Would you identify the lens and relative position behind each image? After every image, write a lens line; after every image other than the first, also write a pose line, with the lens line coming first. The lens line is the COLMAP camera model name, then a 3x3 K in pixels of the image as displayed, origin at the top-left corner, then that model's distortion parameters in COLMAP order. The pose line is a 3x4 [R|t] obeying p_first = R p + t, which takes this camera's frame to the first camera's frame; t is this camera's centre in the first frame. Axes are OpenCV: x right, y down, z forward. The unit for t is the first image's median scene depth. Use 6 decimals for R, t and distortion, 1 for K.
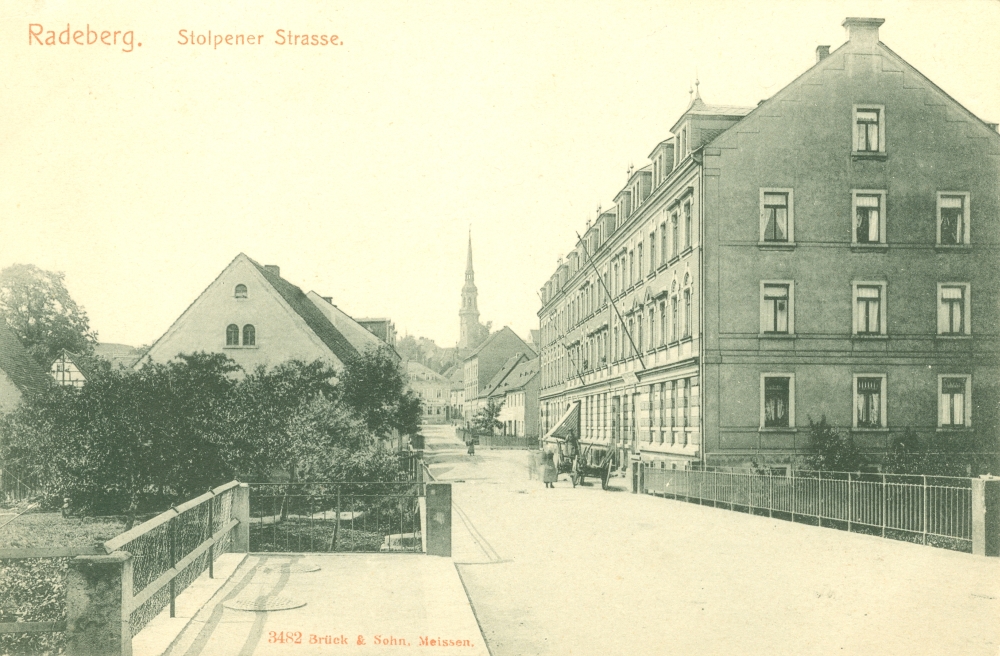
lens RADIAL K [[1315.4, 0, 500.0], [0, 1315.4, 328.0], [0, 0, 1]] dist [0.020415, 0.002513]
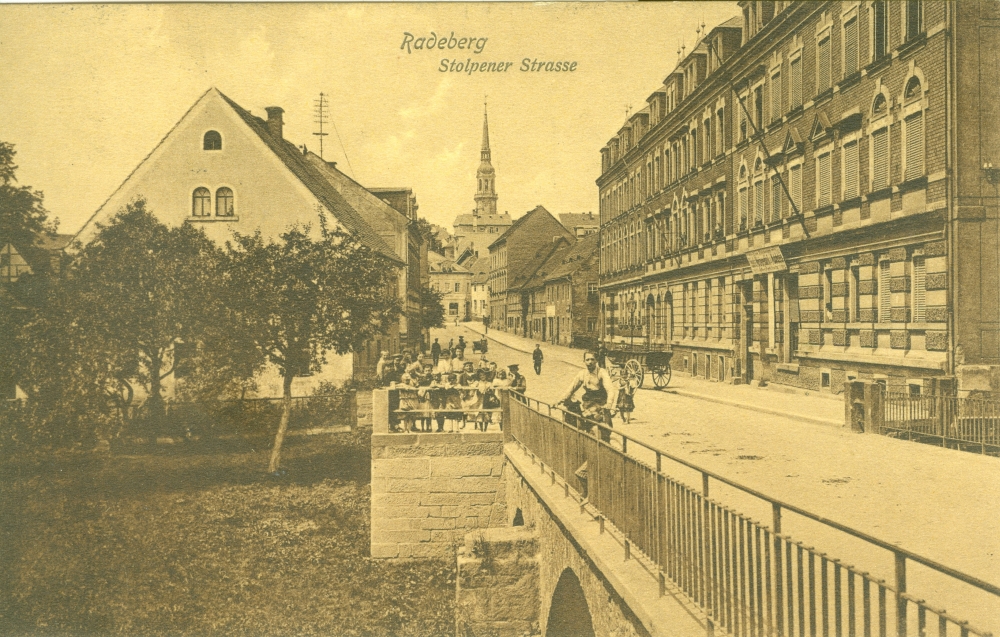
lens RADIAL K [[1397.5, 0, 500.0], [0, 1397.5, 318.5], [0, 0, 1]] dist [-0.115213, 0.016518]
pose [[0.999838, -0.016448, -0.007263, -0.044162], [0.016922, 0.997338, 0.070933, 0.019112], [0.006077, -0.071045, 0.997455, 0.285509]]
